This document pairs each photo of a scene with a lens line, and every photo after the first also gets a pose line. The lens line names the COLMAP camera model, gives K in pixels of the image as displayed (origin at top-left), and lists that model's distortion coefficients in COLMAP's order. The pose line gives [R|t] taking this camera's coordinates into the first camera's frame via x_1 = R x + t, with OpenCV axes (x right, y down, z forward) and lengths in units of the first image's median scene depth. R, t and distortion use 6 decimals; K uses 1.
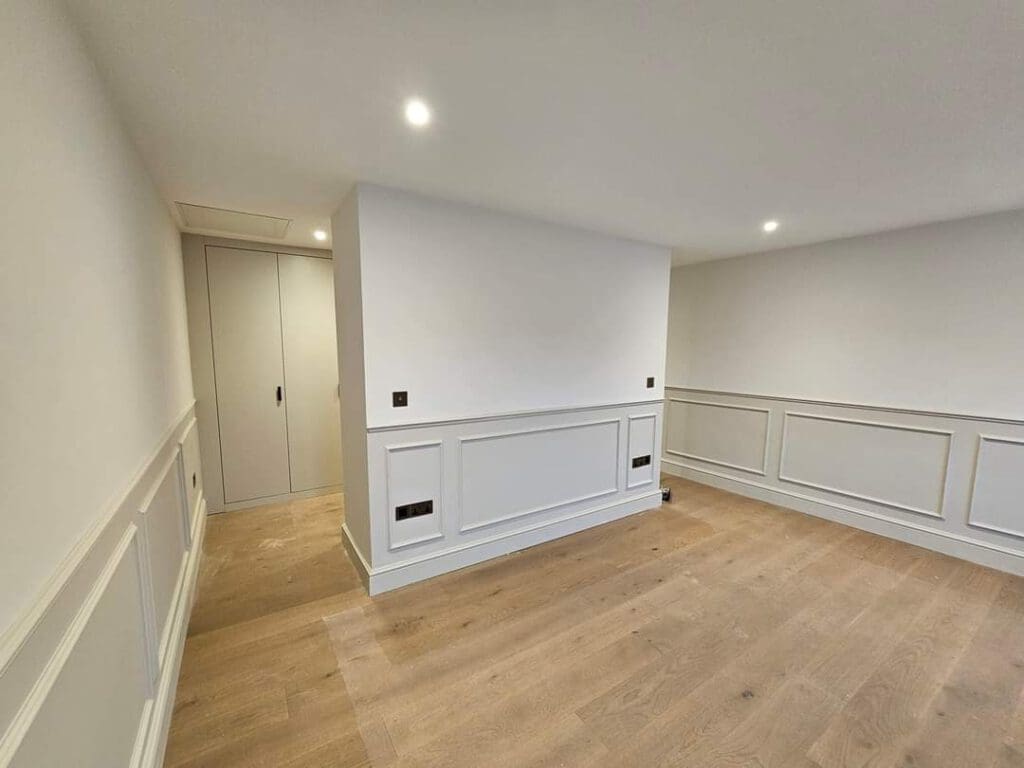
lens RADIAL K [[419.8, 0, 510.1], [0, 419.8, 393.1], [0, 0, 1]] dist [-0.010287, 0.000242]
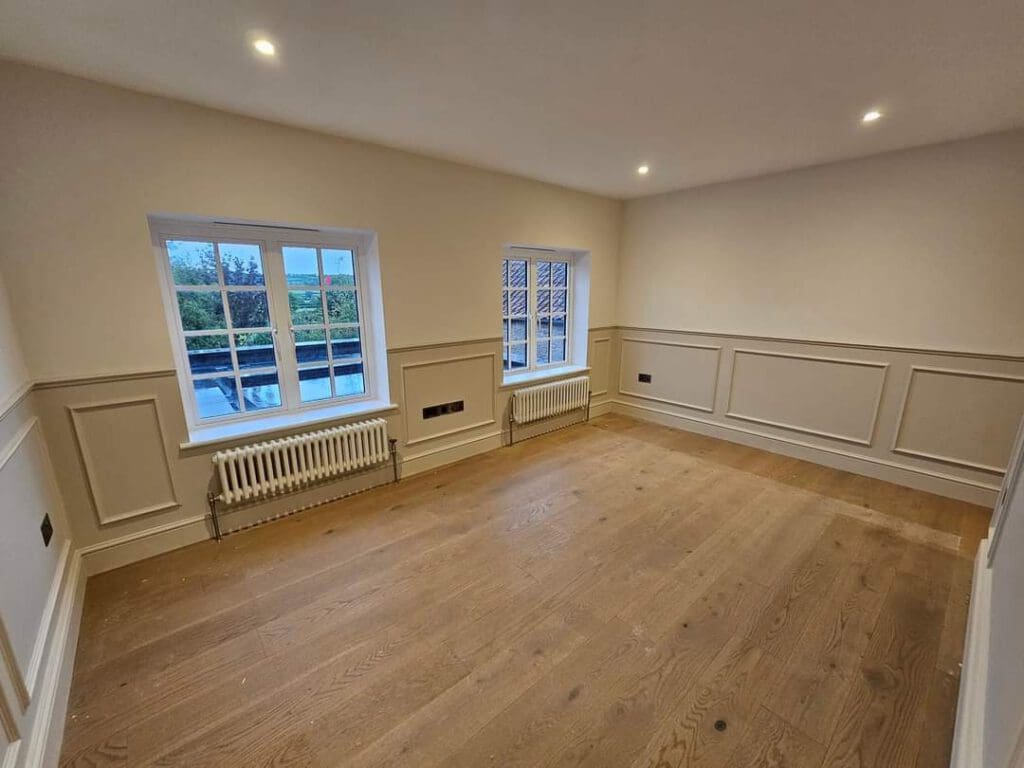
lens RADIAL K [[419.8, 0, 510.1], [0, 419.8, 393.1], [0, 0, 1]] dist [-0.010287, 0.000242]
pose [[-0.991743, 0.031913, -0.124204, 0.846232], [-0.011978, 0.941253, 0.337489, -0.169043], [0.127678, 0.336190, -0.933099, 1.738008]]
